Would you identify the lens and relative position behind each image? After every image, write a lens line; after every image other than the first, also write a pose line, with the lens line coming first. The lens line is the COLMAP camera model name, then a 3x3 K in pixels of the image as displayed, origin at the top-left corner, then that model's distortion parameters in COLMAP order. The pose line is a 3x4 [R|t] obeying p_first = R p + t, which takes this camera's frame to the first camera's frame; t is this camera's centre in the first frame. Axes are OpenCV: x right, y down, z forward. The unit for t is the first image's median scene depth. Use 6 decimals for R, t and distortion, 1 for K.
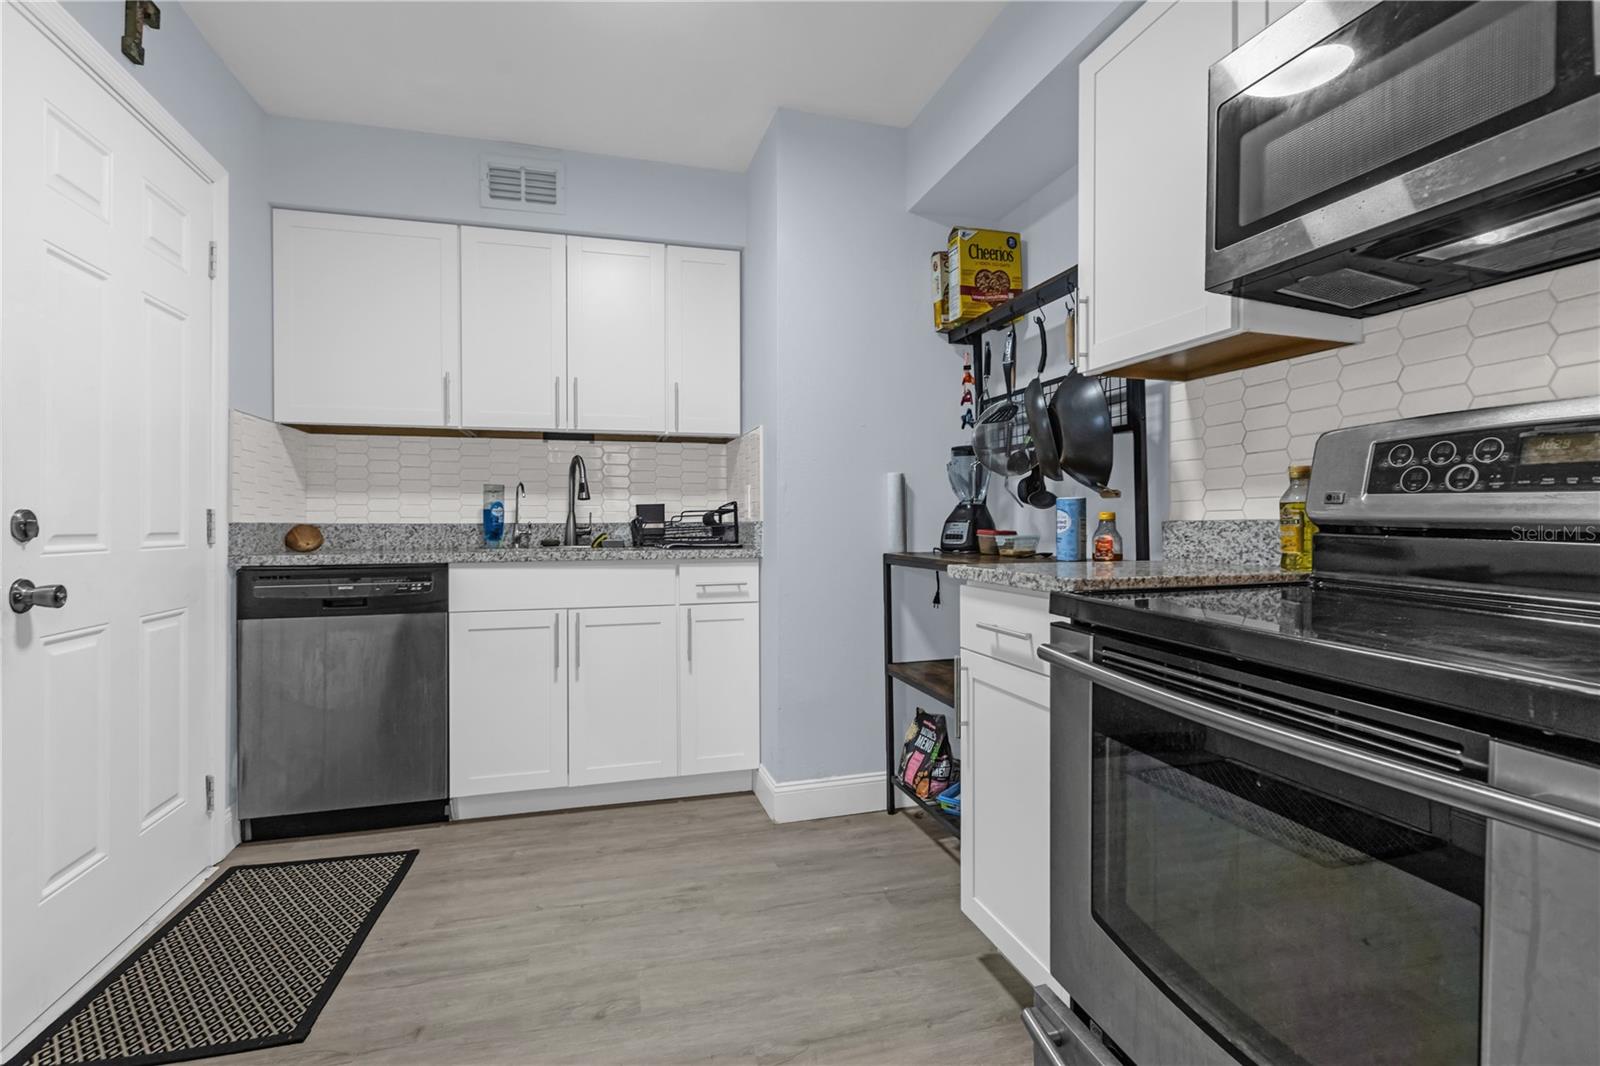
lens RADIAL K [[743.4, 0, 799.9], [0, 743.4, 529.1], [0, 0, 1]] dist [0.001525, -0.000550]
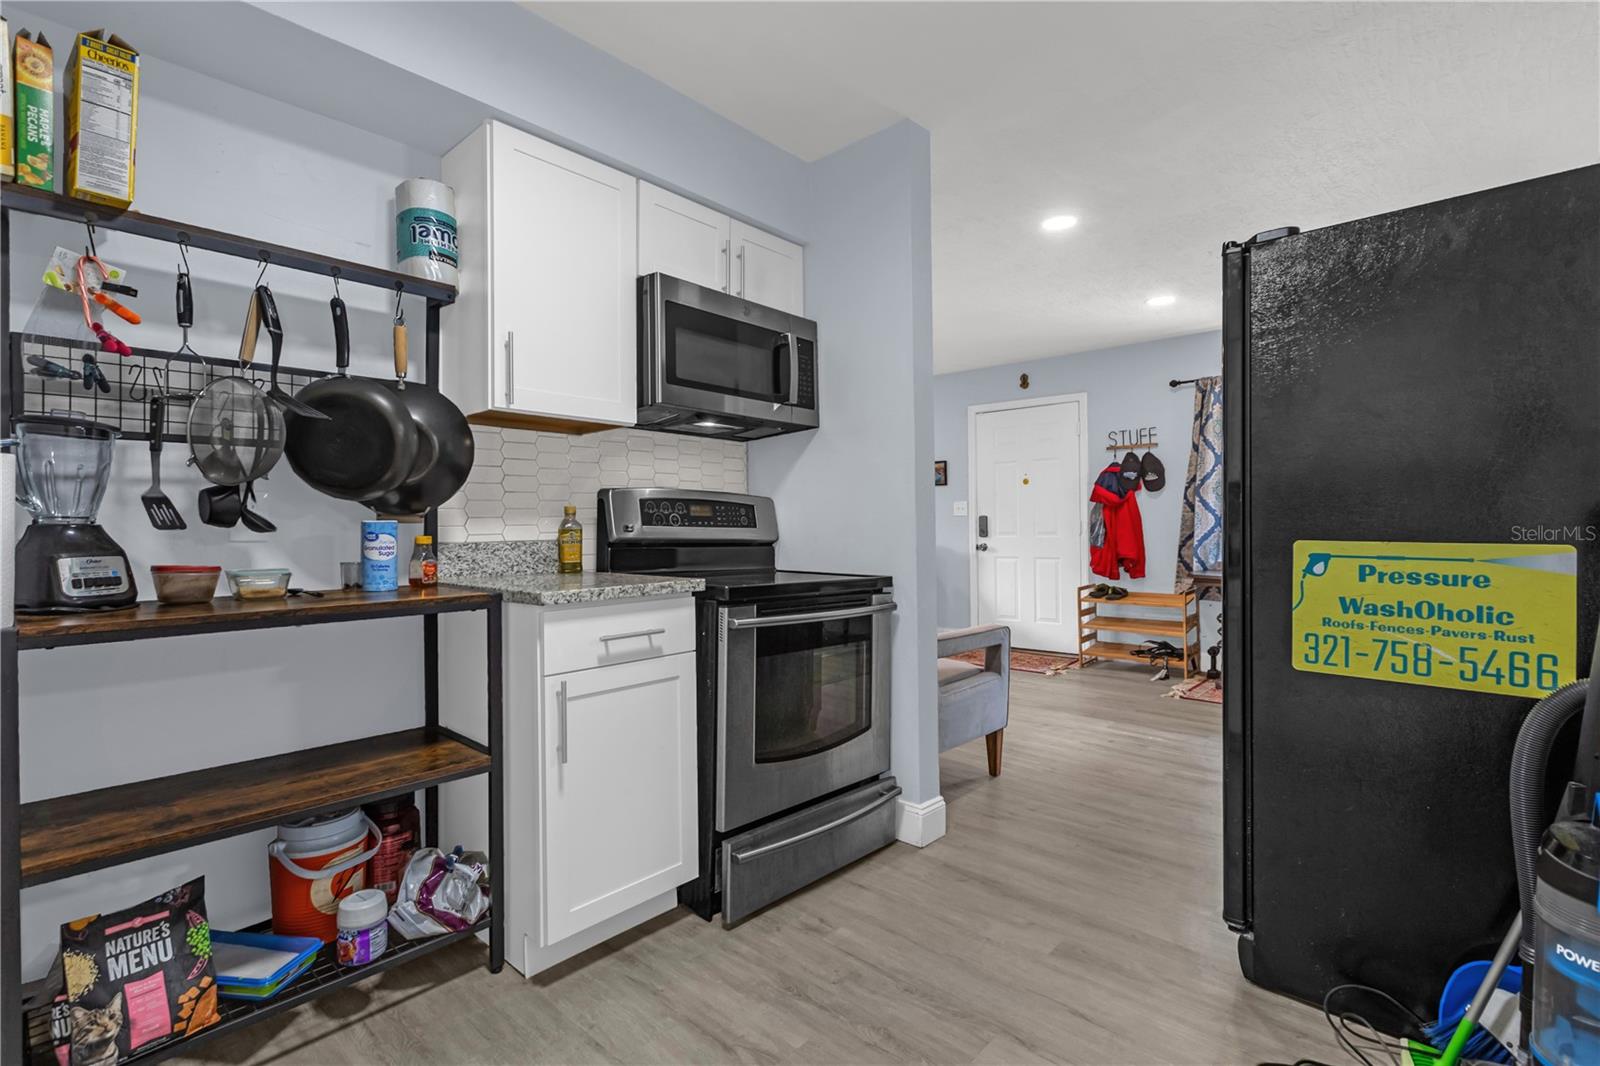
lens RADIAL K [[743.4, 0, 799.9], [0, 743.4, 529.1], [0, 0, 1]] dist [0.001525, -0.000550]
pose [[-0.530908, 0.001063, 0.847429, -0.905859], [0.017629, 0.999797, 0.009790, -0.042936], [-0.847246, 0.020137, -0.530819, 1.415642]]
